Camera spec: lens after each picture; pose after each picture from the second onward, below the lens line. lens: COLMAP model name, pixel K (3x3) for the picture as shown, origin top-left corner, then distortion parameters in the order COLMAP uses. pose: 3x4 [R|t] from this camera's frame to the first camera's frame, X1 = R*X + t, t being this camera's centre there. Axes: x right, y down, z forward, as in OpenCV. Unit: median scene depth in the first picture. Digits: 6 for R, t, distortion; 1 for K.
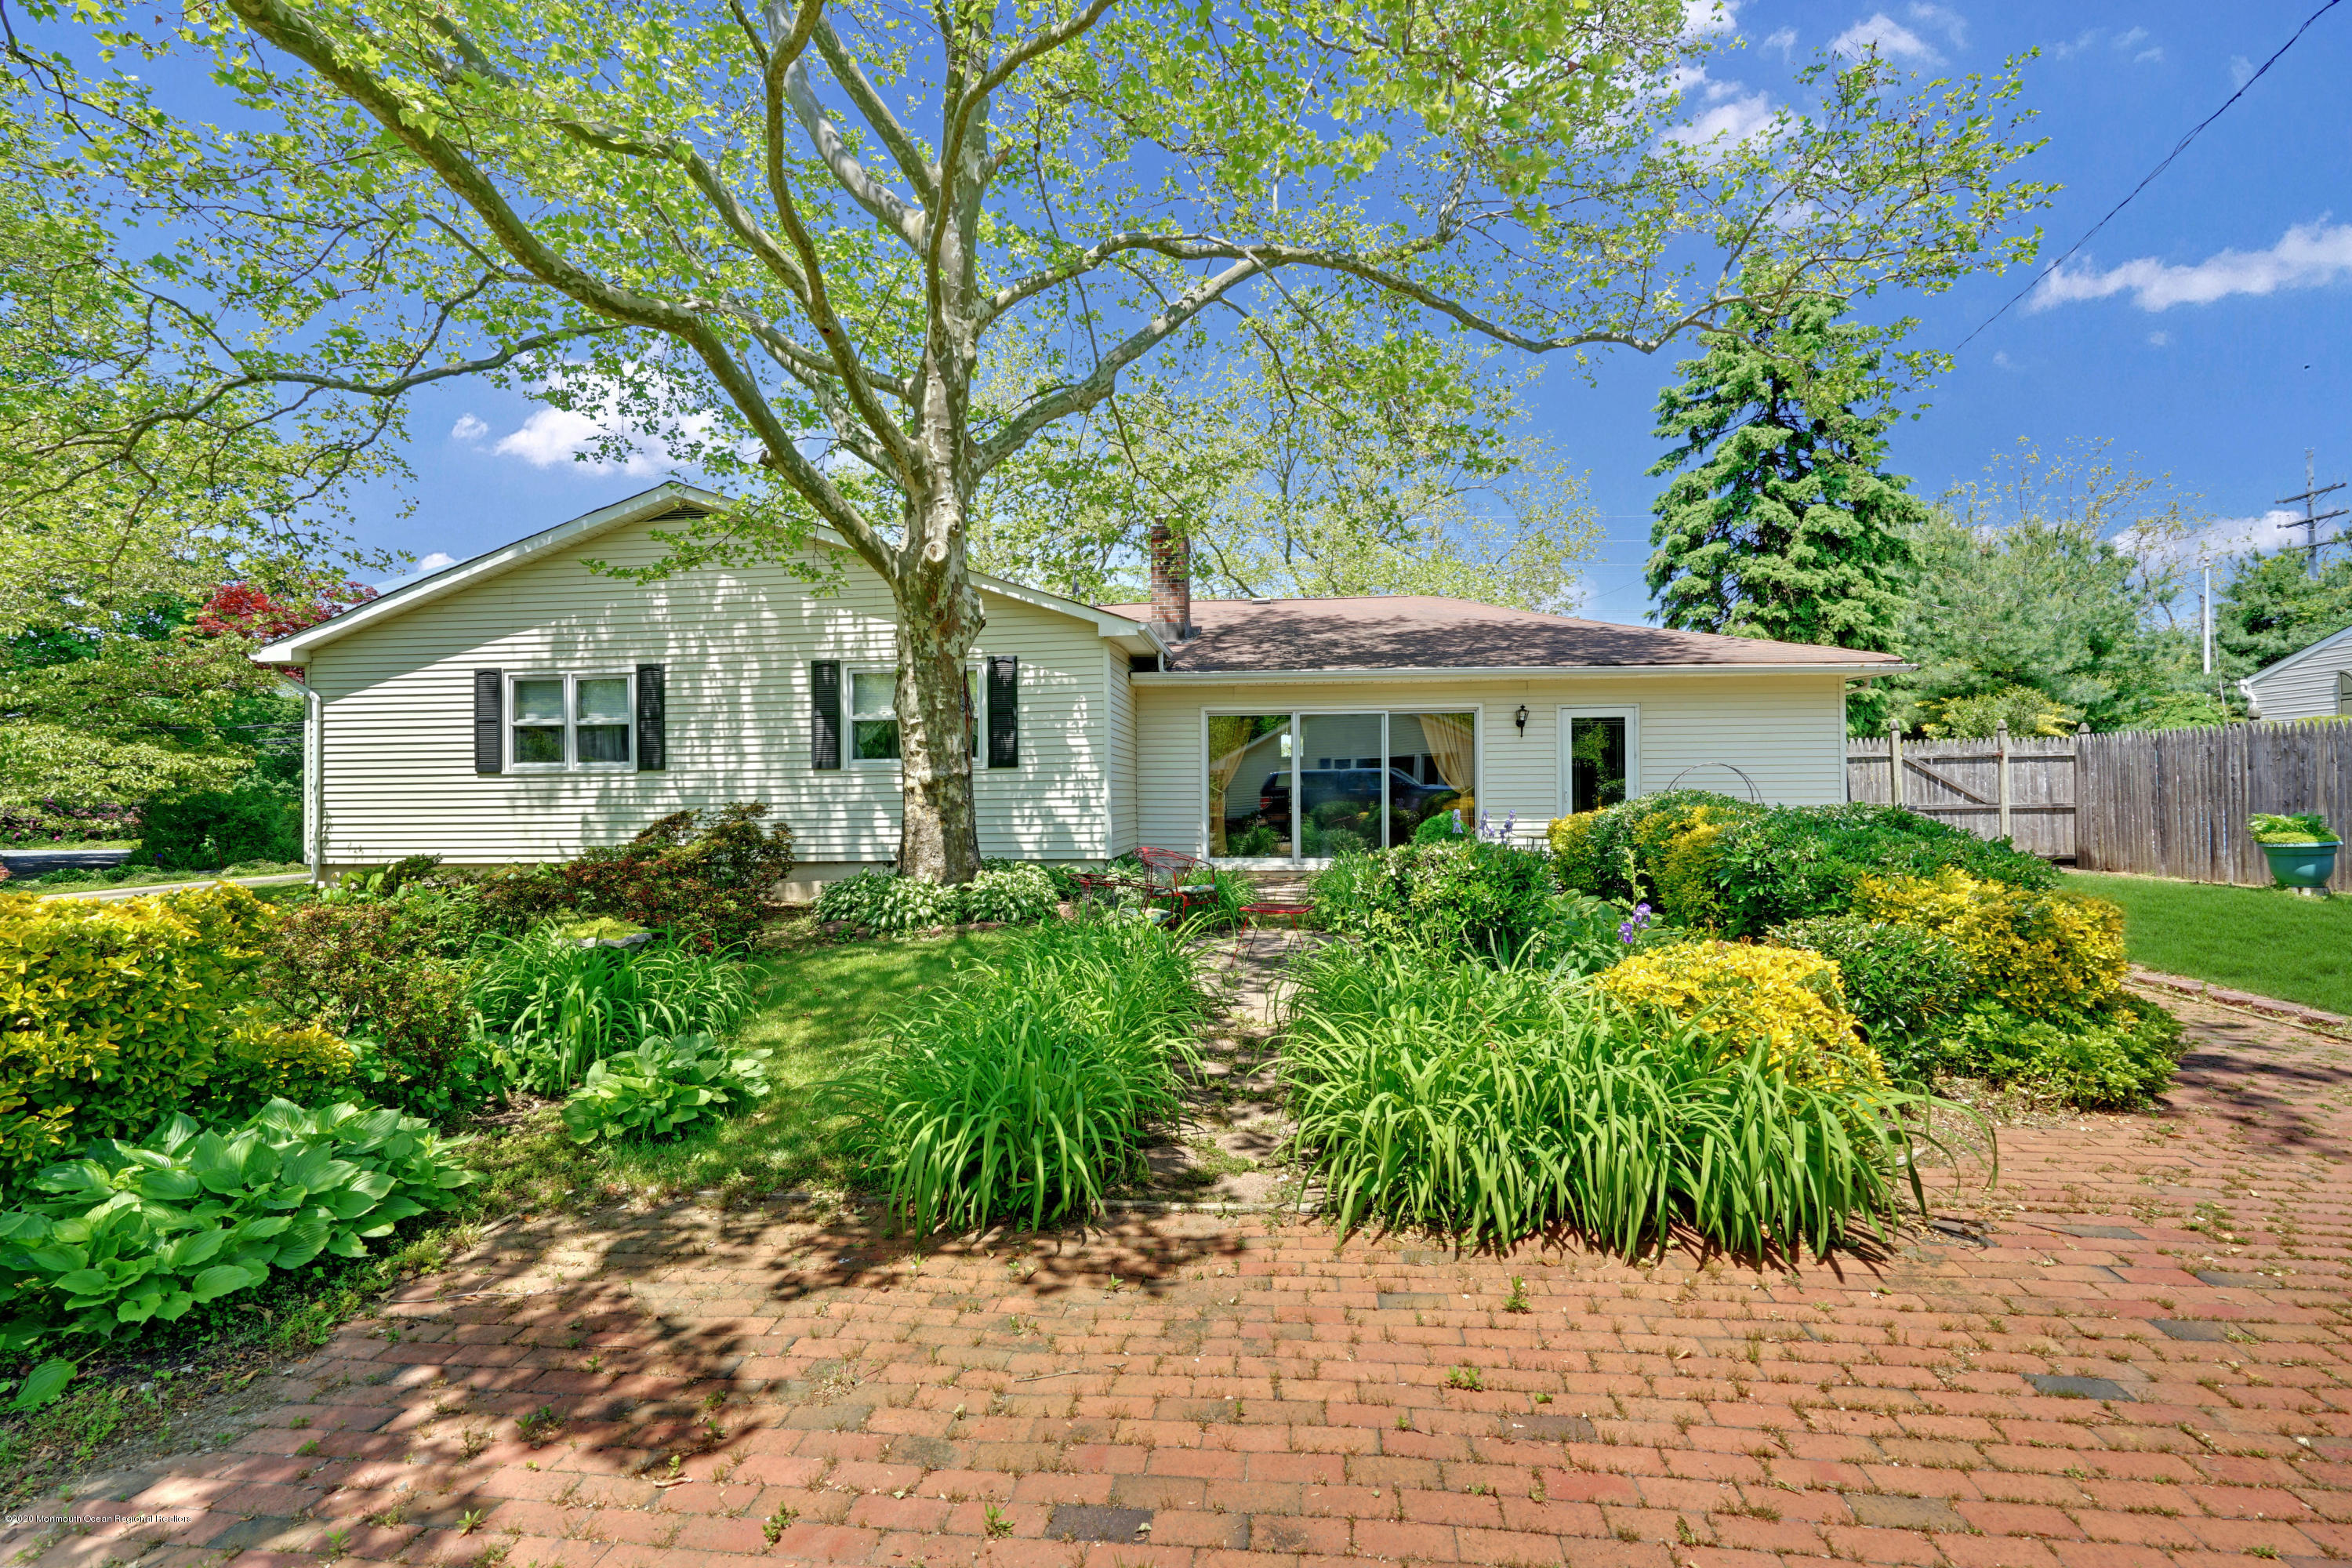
lens RADIAL K [[1060.9, 0, 1164.3], [0, 1060.9, 785.3], [0, 0, 1]] dist [-0.001415, 0.000459]
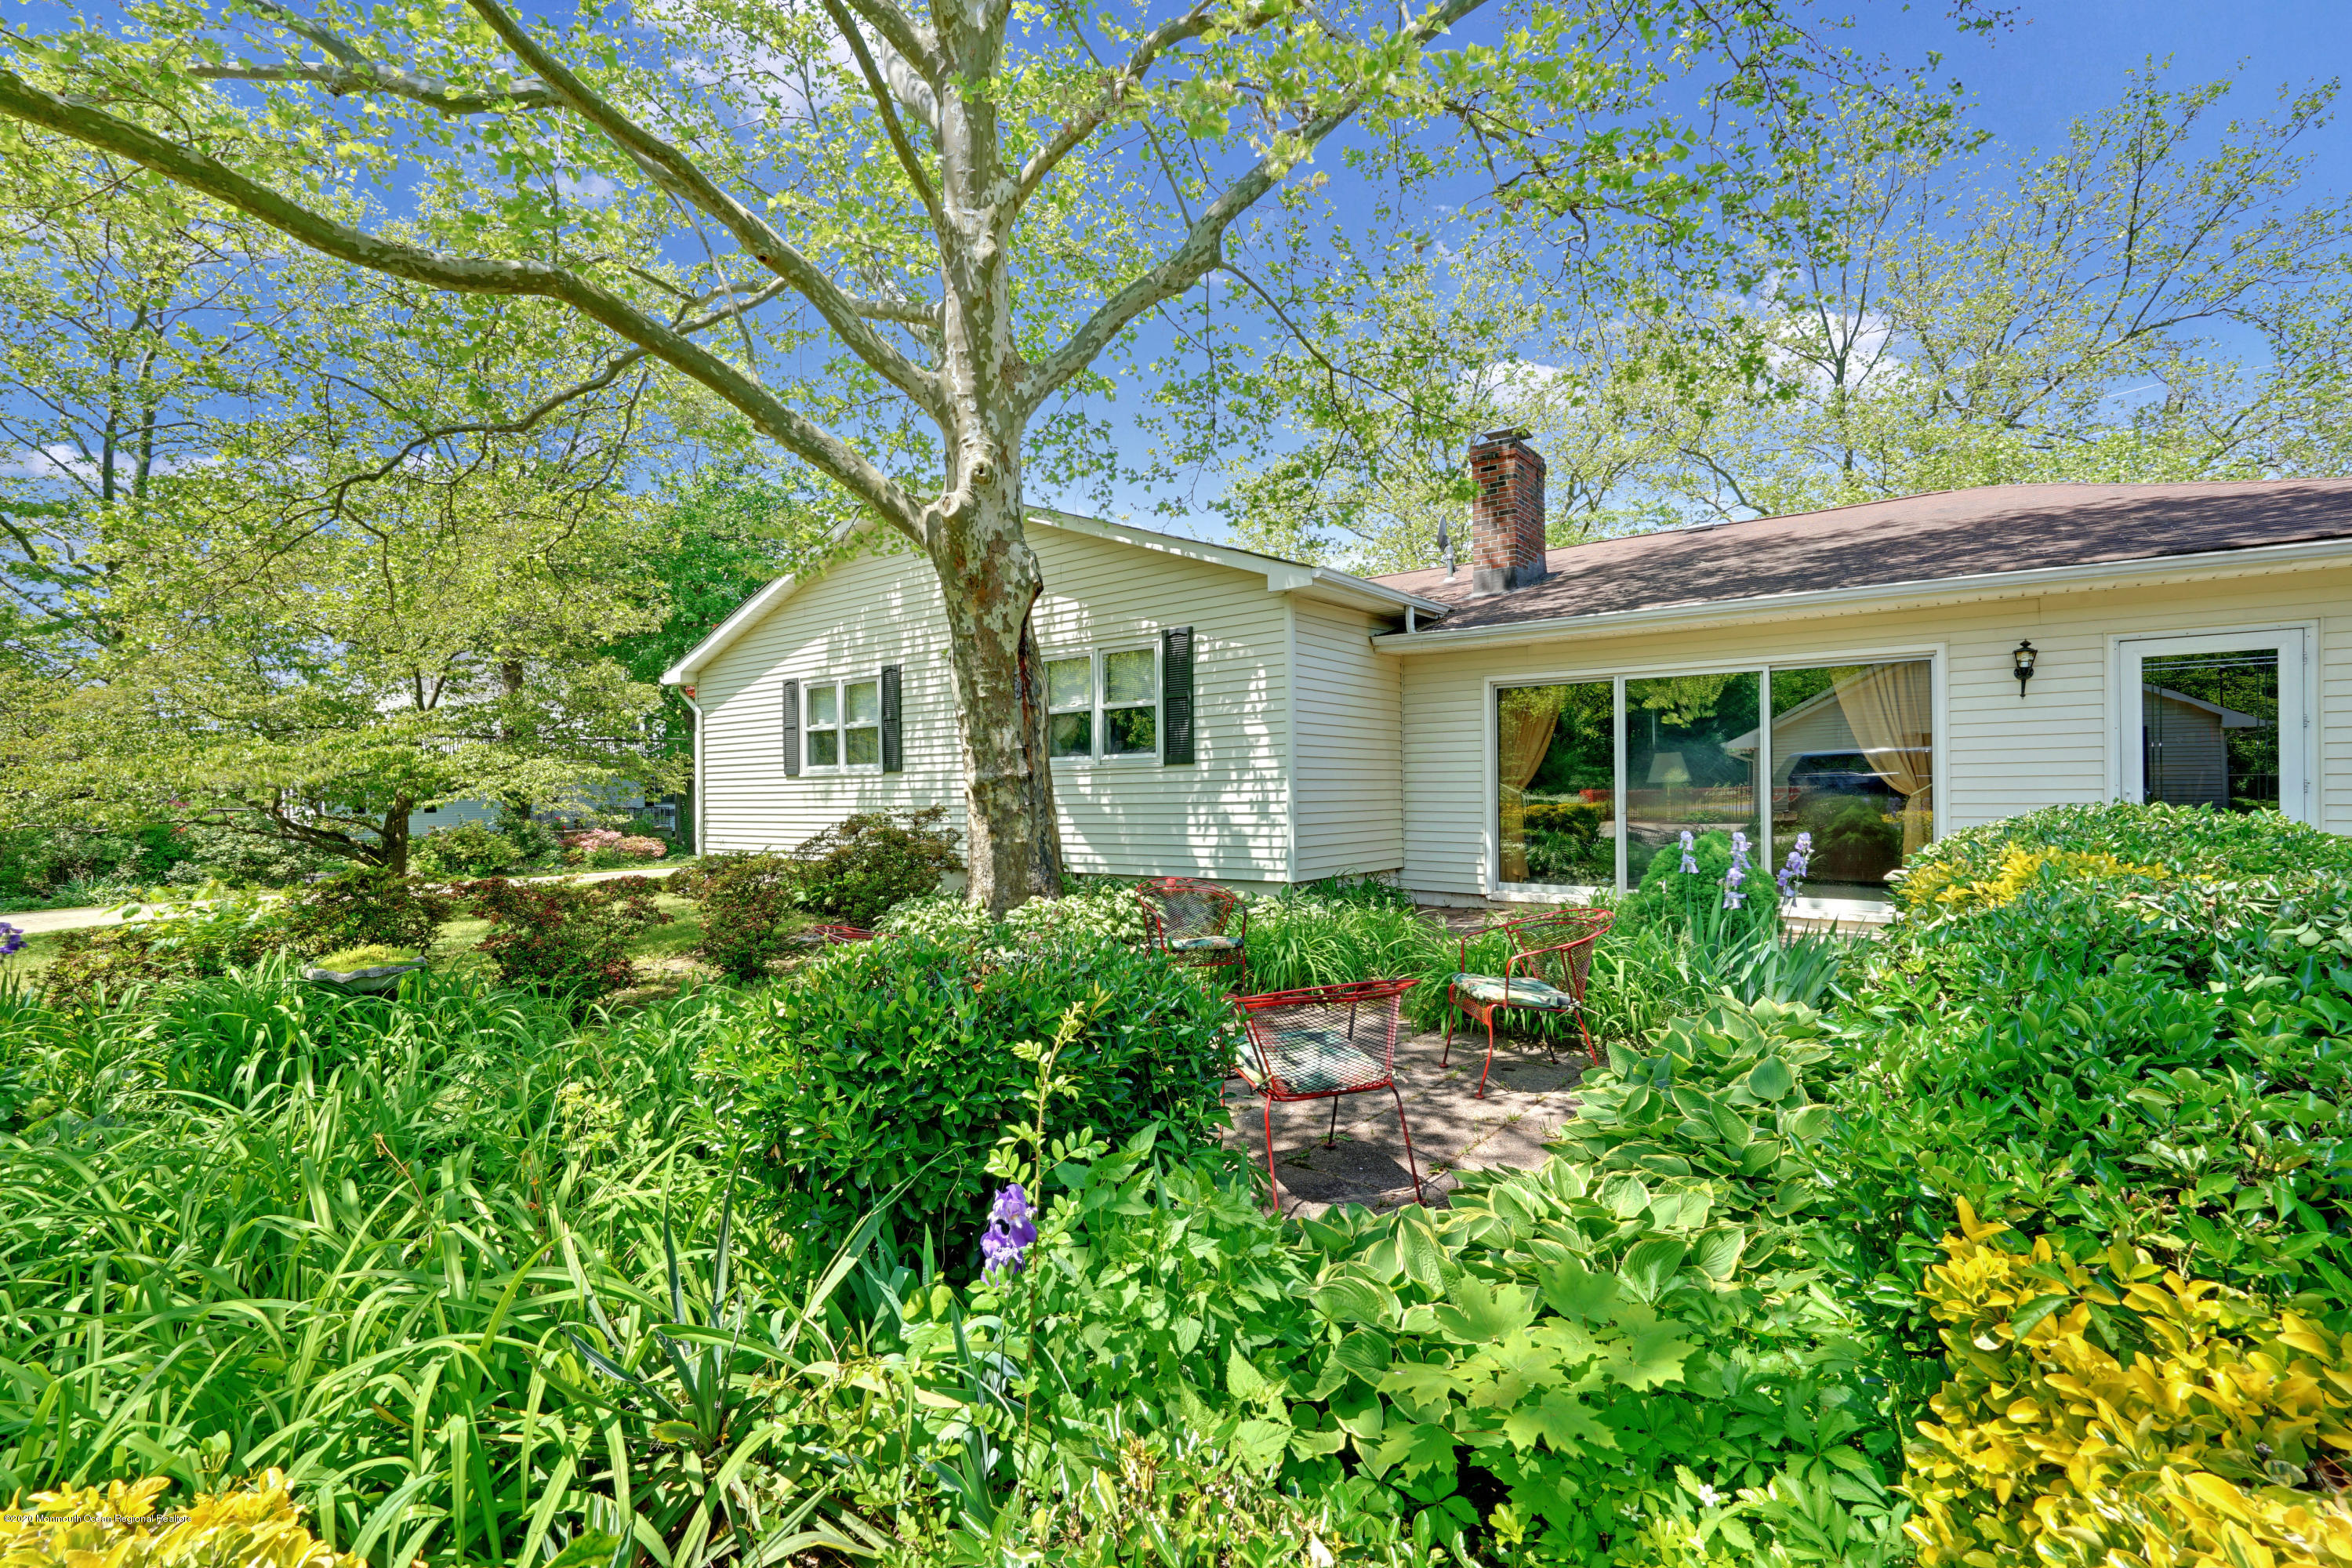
lens RADIAL K [[1060.9, 0, 1164.3], [0, 1060.9, 785.3], [0, 0, 1]] dist [-0.001415, 0.000459]
pose [[0.848900, -0.003433, -0.528542, 0.272188], [0.008380, 0.999941, 0.006964, -0.006476], [0.528487, -0.010341, 0.848878, 0.299964]]
